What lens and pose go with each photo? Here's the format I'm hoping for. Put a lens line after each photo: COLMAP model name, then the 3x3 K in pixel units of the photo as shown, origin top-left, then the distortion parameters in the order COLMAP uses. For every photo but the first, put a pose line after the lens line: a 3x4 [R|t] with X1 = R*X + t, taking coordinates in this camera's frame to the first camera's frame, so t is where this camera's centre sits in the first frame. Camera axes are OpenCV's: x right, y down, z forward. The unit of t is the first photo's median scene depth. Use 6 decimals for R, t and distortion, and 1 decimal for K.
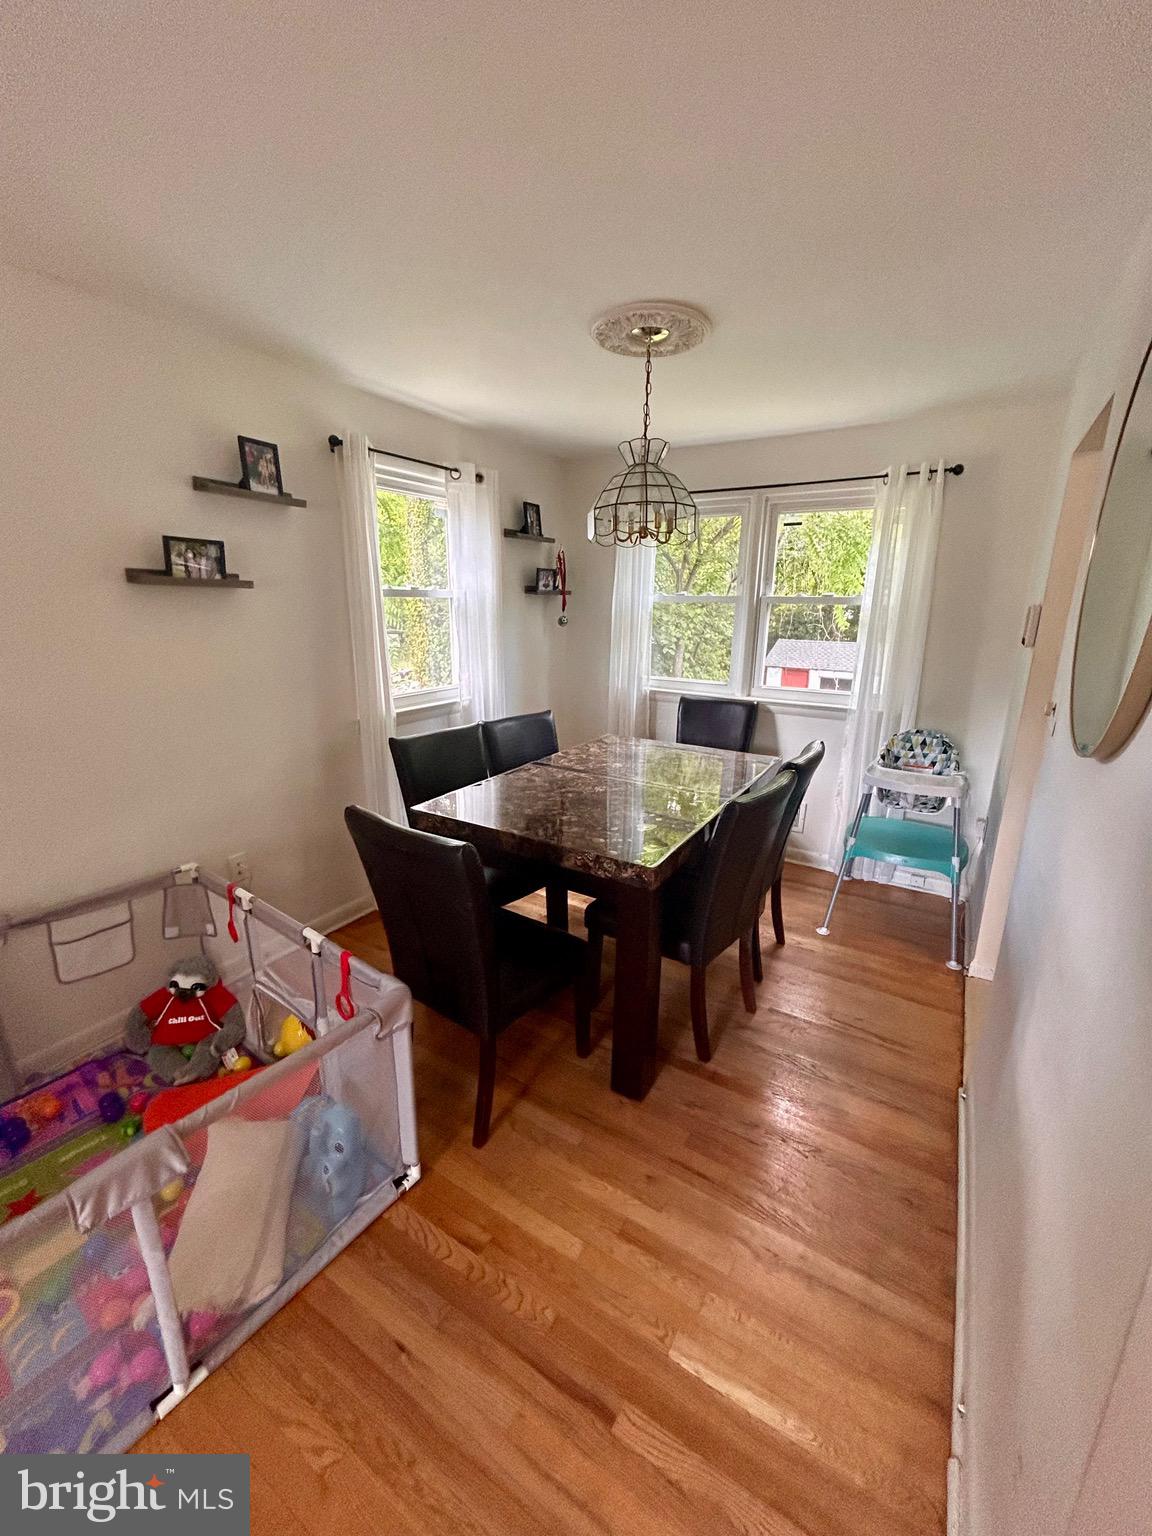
lens RADIAL K [[619.9, 0, 573.9], [0, 619.9, 762.8], [0, 0, 1]] dist [-0.003061, 0.000651]
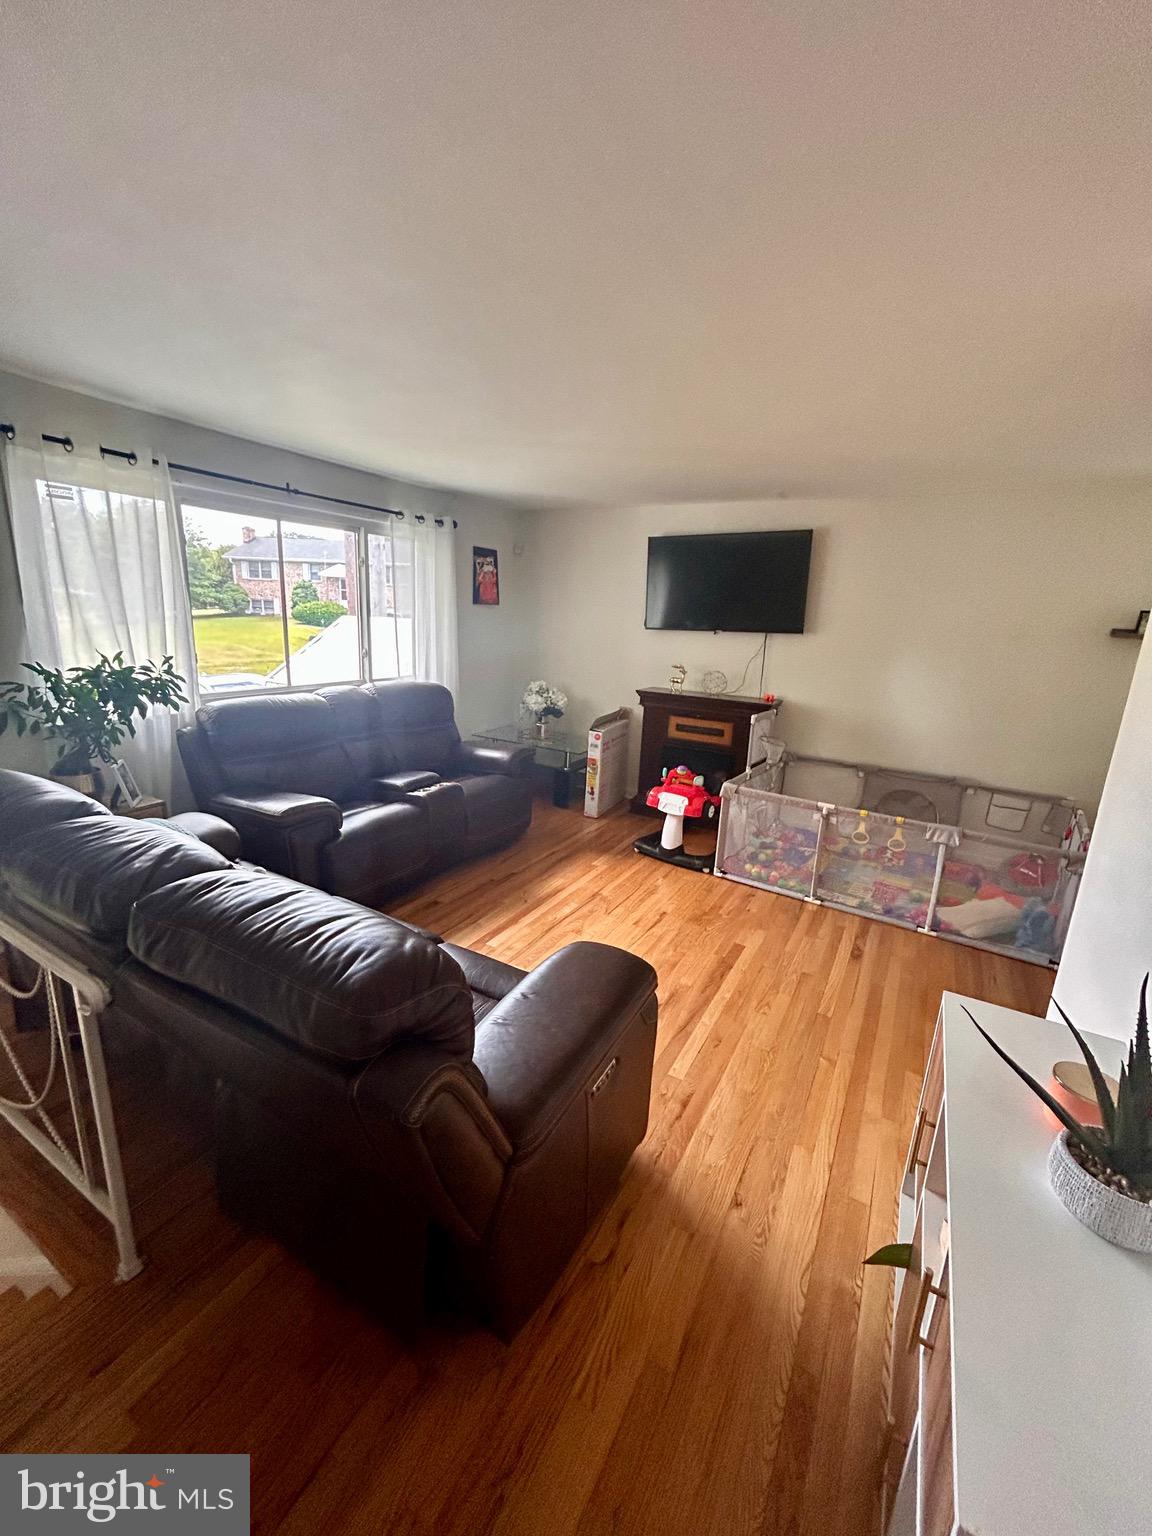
lens RADIAL K [[619.9, 0, 573.9], [0, 619.9, 762.8], [0, 0, 1]] dist [-0.003061, 0.000651]
pose [[0.036753, 0.231505, -0.972139, 1.082933], [-0.299084, 0.930755, 0.210343, 0.142944], [0.953519, 0.283020, 0.103447, -0.582760]]
